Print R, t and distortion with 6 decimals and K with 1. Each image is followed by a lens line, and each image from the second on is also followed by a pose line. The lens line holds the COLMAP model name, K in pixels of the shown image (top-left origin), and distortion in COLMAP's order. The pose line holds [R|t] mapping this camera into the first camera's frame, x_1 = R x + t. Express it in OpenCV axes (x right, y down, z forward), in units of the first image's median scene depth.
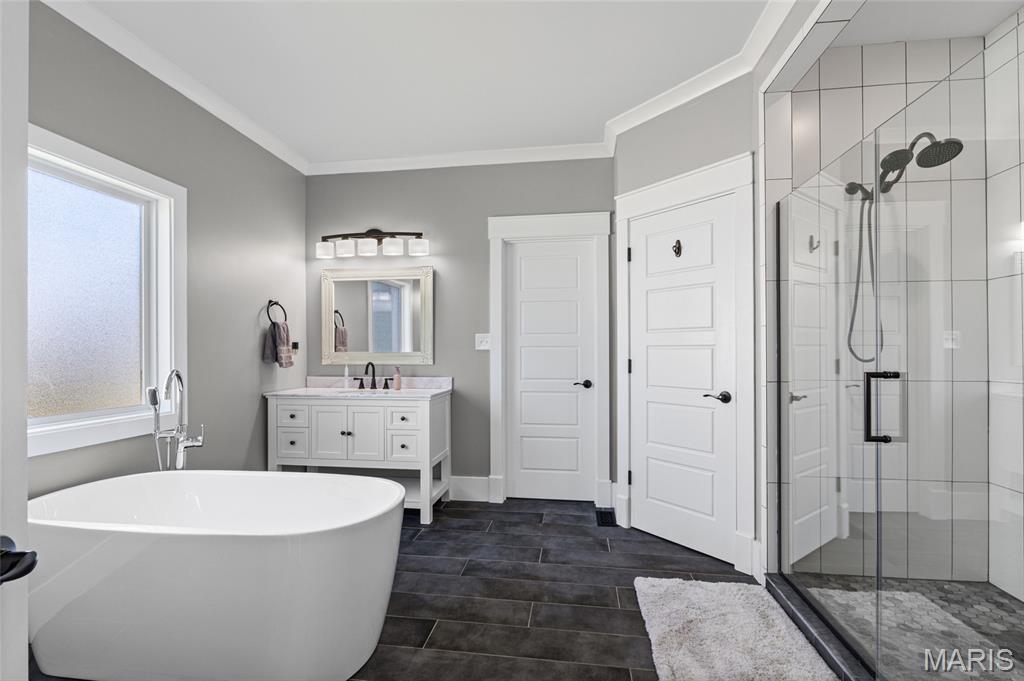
lens RADIAL K [[459.3, 0, 508.5], [0, 459.3, 349.3], [0, 0, 1]] dist [0.001888, 0.000095]
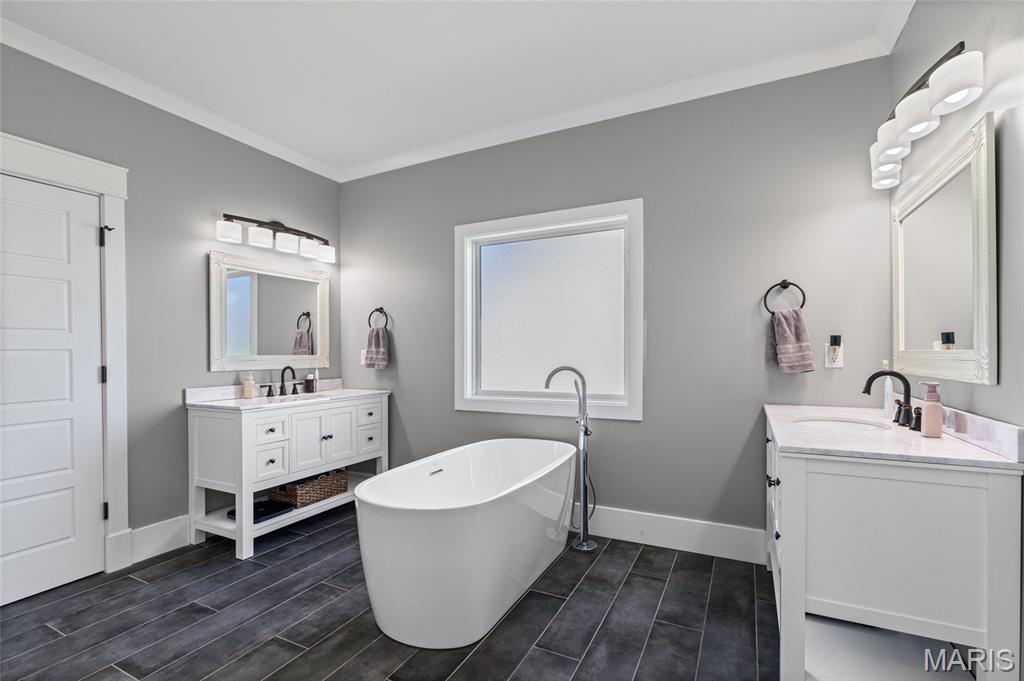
lens RADIAL K [[459.3, 0, 508.5], [0, 459.3, 349.3], [0, 0, 1]] dist [0.001888, 0.000095]
pose [[0.343927, 0.000925, 0.938996, -1.004604], [-0.000099, 1.000000, -0.000949, -0.005448], [-0.938996, 0.000233, 0.343927, 0.255632]]
